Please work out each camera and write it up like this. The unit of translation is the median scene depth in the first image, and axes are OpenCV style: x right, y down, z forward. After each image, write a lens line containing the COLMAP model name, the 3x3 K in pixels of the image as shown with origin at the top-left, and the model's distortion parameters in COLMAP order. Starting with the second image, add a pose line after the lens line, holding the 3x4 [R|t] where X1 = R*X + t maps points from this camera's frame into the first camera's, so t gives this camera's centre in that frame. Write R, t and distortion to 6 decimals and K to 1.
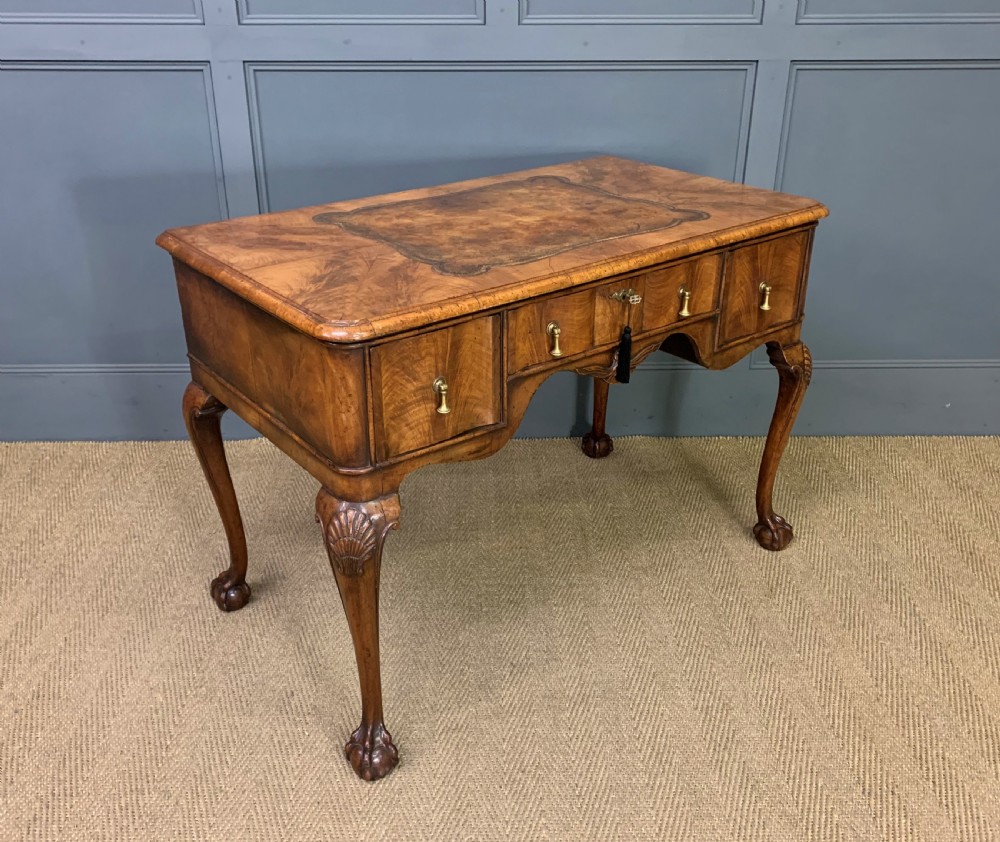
lens RADIAL K [[958.5, 0, 495.9], [0, 958.5, 416.0], [0, 0, 1]] dist [0.016449, -0.003869]
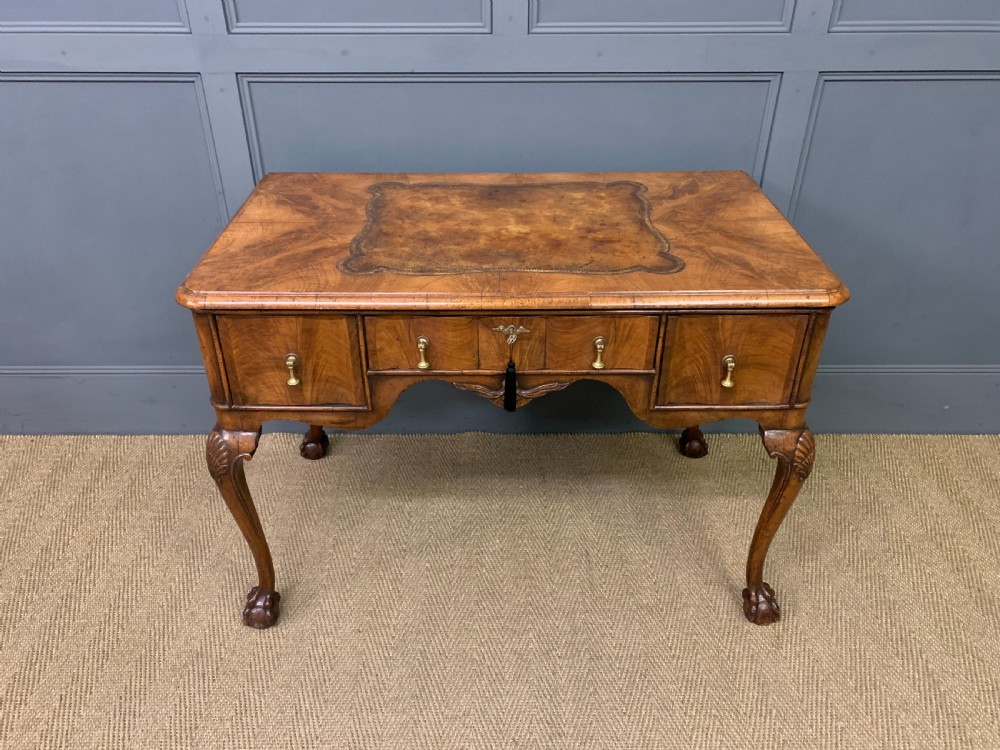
lens RADIAL K [[760.0, 0, 495.6], [0, 760.0, 370.5], [0, 0, 1]] dist [0.047301, -0.041511]
pose [[0.999861, 0.007329, -0.014950, 0.006919], [-0.005625, 0.993808, 0.110967, -0.197952], [0.015671, -0.110867, 0.993712, 0.270276]]
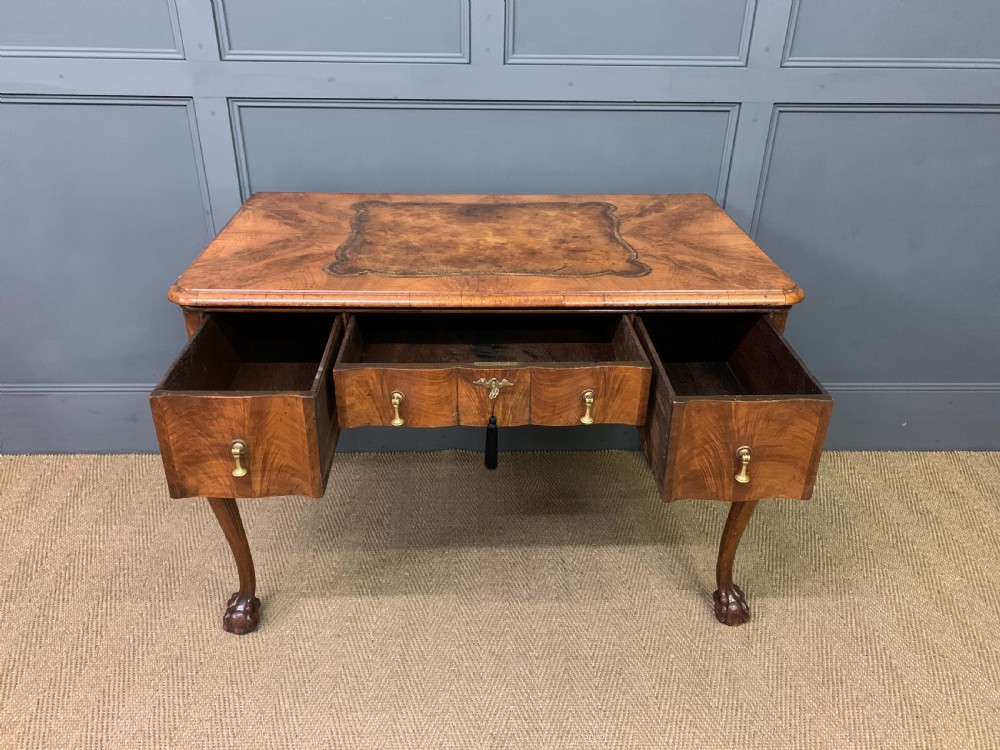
lens RADIAL K [[760.3, 0, 495.6], [0, 760.3, 375.7], [0, 0, 1]] dist [0.048462, -0.042794]
pose [[0.999855, 0.006622, 0.015712, 0.005502], [-0.007363, 0.998838, 0.047628, -0.147116], [-0.015378, -0.047737, 0.998742, 0.230161]]
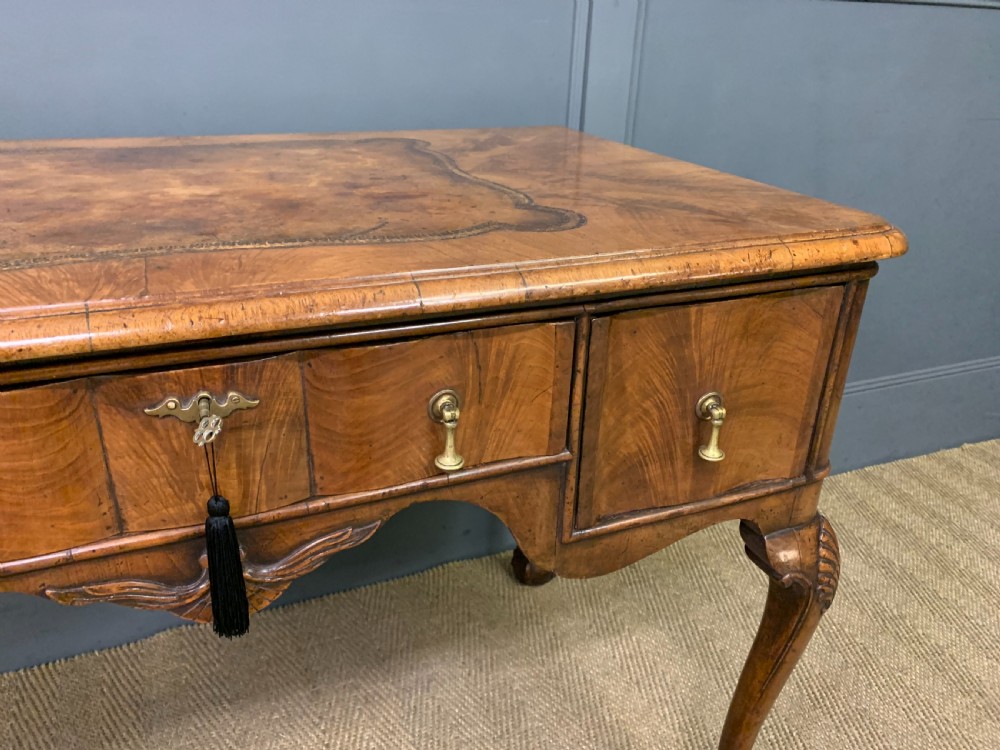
lens RADIAL K [[765.4, 0, 500.0], [0, 765.4, 375.0], [0, 0, 1]] dist [0.034431, -0.057972]
pose [[0.926092, -0.129440, 0.354400, 0.012826], [0.135936, 0.990695, 0.006620, -0.156621], [-0.351959, 0.042045, 0.935071, 0.701666]]
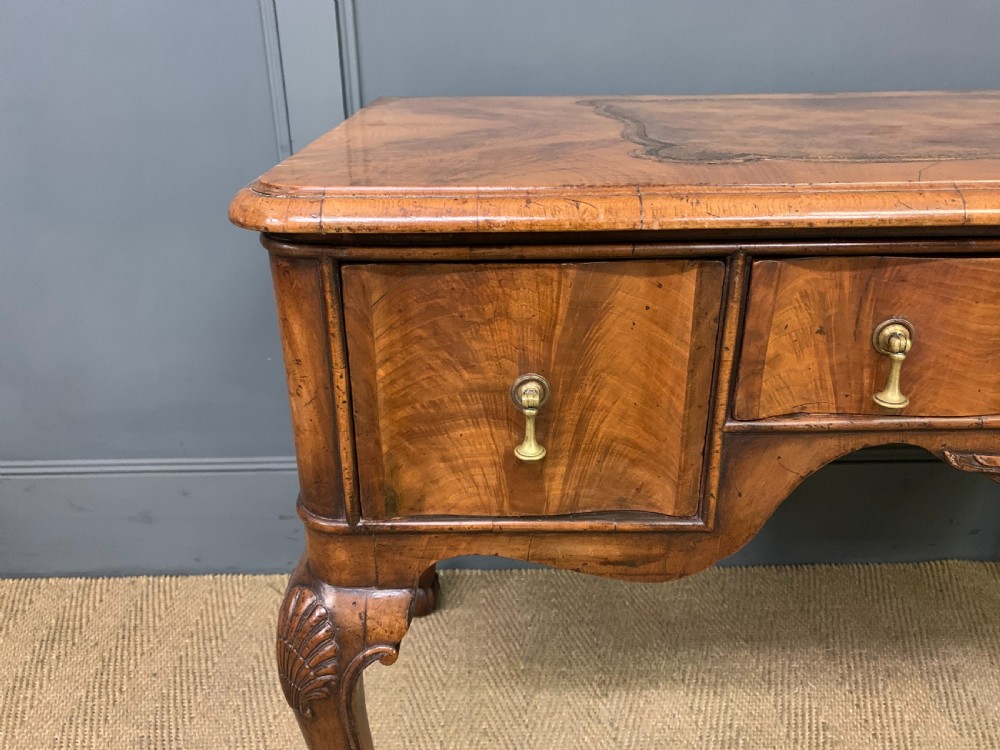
lens RADIAL K [[769.1, 0, 502.0], [0, 769.1, 378.6], [0, 0, 1]] dist [0.044981, -0.046112]
pose [[0.999936, -0.008667, -0.007247, -0.201985], [0.008464, 0.999582, -0.027657, -0.125355], [0.007484, 0.027594, 0.999591, 0.707787]]
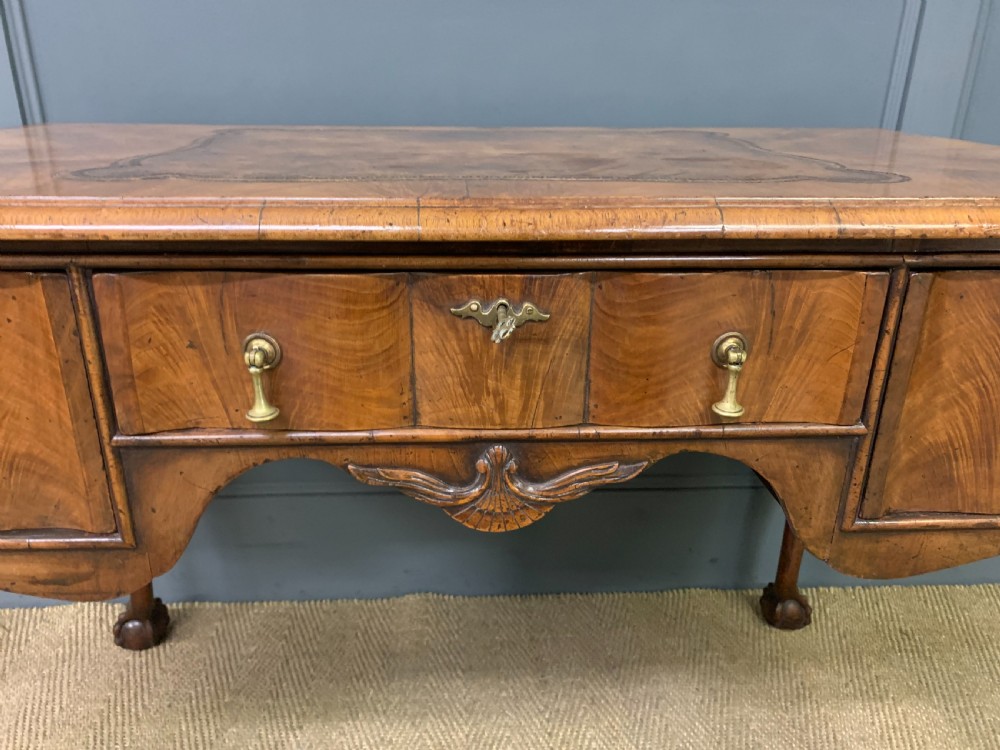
lens RADIAL K [[771.1, 0, 491.5], [0, 771.1, 388.3], [0, 0, 1]] dist [0.029090, -0.049165]
pose [[0.999409, -0.003877, 0.034160, -0.001418], [0.006072, 0.997906, -0.064403, -0.115410], [-0.033839, 0.064572, 0.997339, 0.704078]]
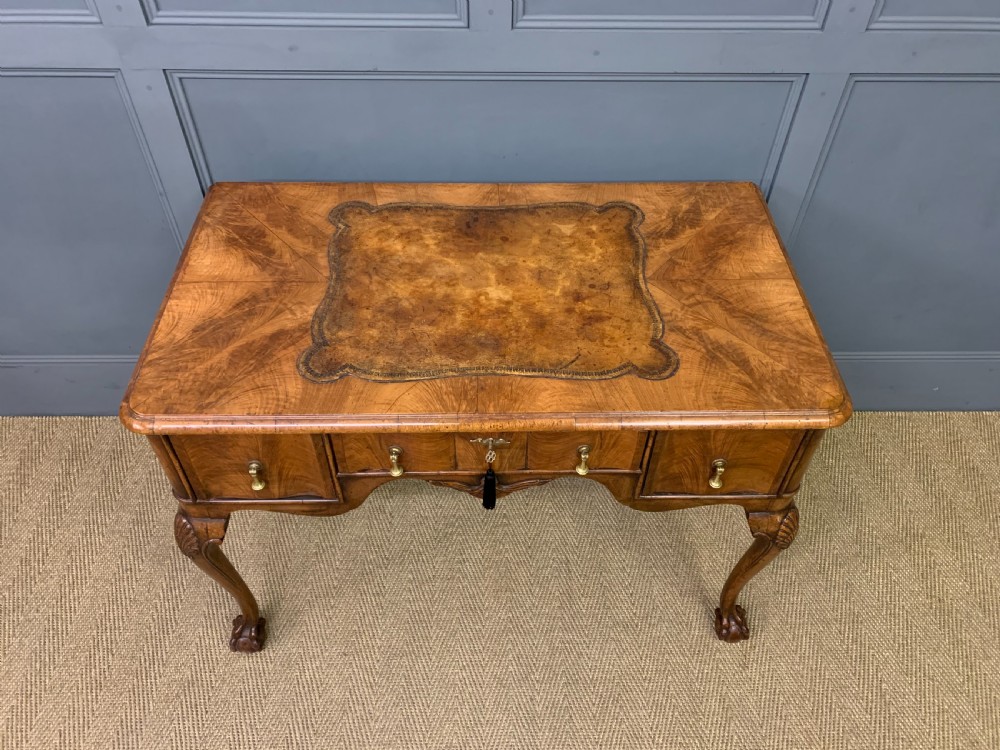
lens RADIAL K [[760.2, 0, 504.8], [0, 760.2, 379.1], [0, 0, 1]] dist [0.046997, -0.041179]
pose [[0.999848, 0.008196, 0.015359, 0.012696], [-0.013279, 0.929580, 0.368381, -0.446314], [-0.011258, -0.368529, 0.929548, 0.381611]]
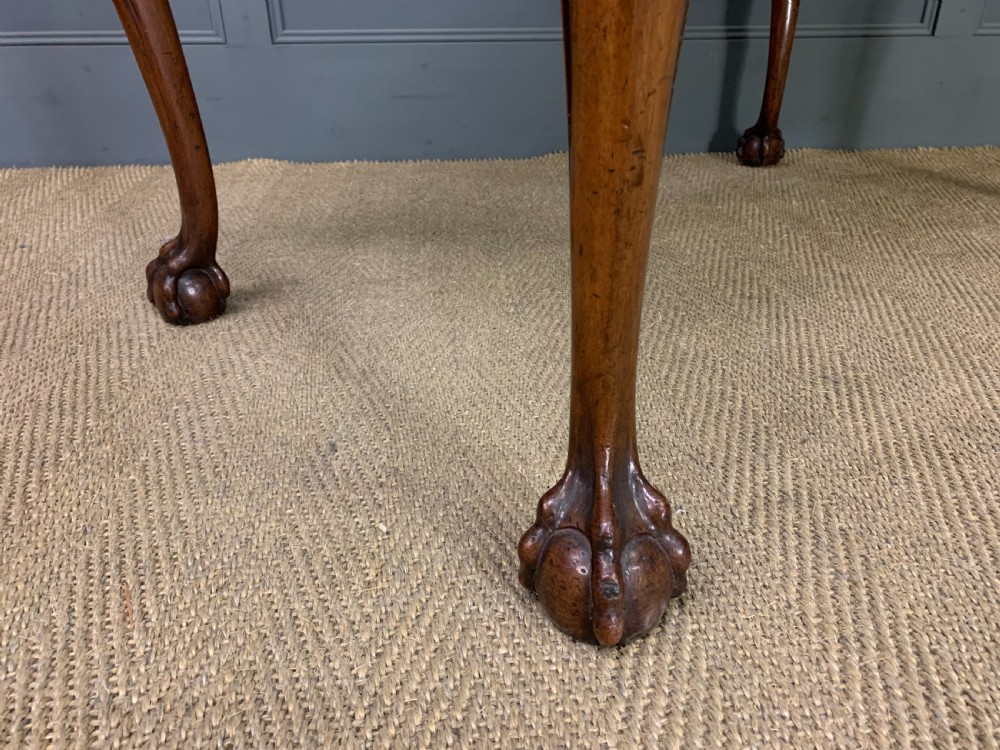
lens RADIAL K [[769.1, 0, 502.0], [0, 769.1, 378.6], [0, 0, 1]] dist [0.044981, -0.046112]
pose [[0.998098, -0.036544, 0.049645, -0.150534], [0.035763, 0.999224, 0.016514, 0.248292], [-0.050210, -0.014707, 0.998630, 0.650918]]
